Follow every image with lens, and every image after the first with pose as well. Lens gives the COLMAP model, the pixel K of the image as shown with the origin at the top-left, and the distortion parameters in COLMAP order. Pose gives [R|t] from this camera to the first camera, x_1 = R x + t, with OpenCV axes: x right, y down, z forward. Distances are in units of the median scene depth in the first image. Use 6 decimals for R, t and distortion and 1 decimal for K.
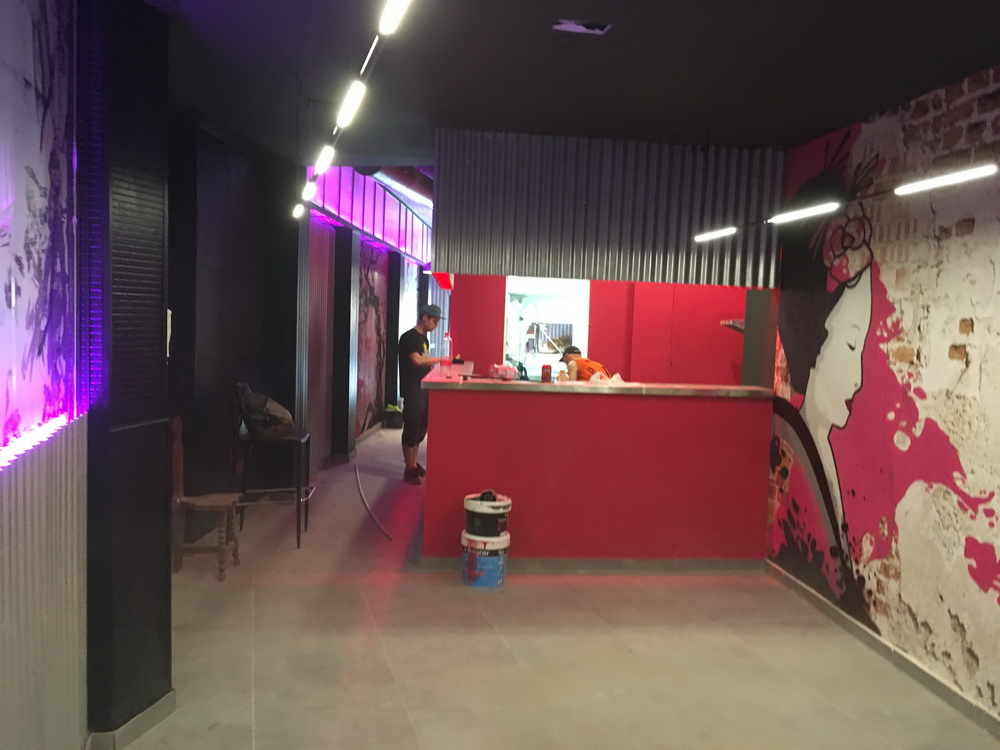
lens RADIAL K [[835.5, 0, 501.6], [0, 835.5, 381.9], [0, 0, 1]] dist [0.060215, -0.028677]
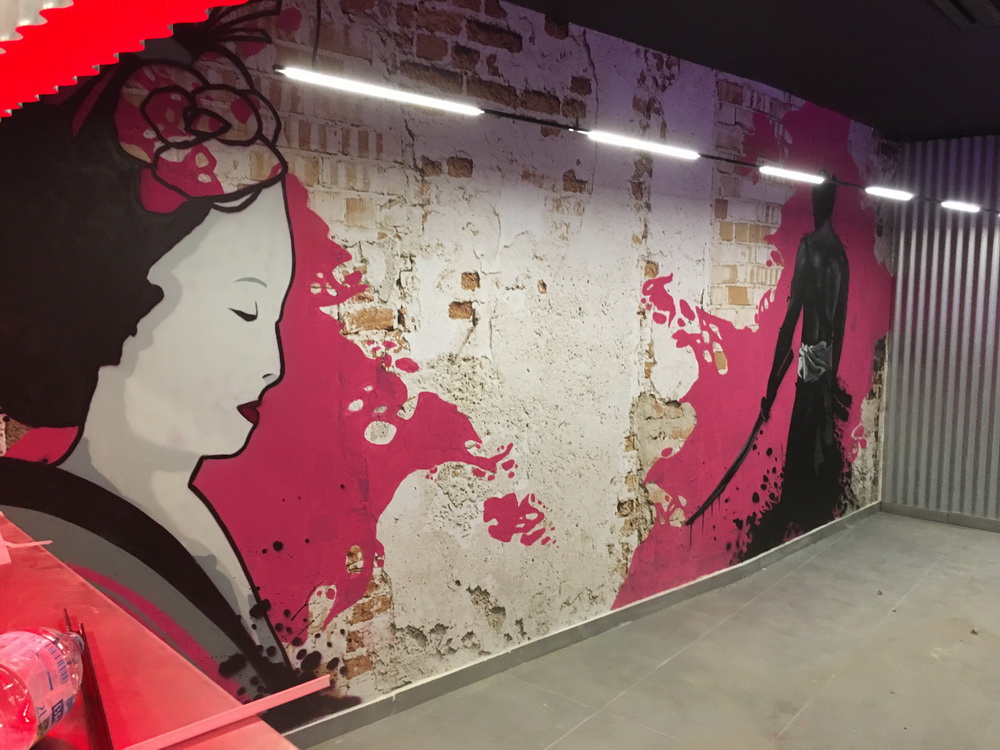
lens RADIAL K [[835.5, 0, 500.7], [0, 835.5, 373.2], [0, 0, 1]] dist [0.060215, -0.028677]
pose [[-0.570058, -0.128368, 0.811514, -0.192484], [0.028064, 0.984100, 0.175382, -0.114038], [-0.821125, 0.122752, -0.557392, 1.361082]]
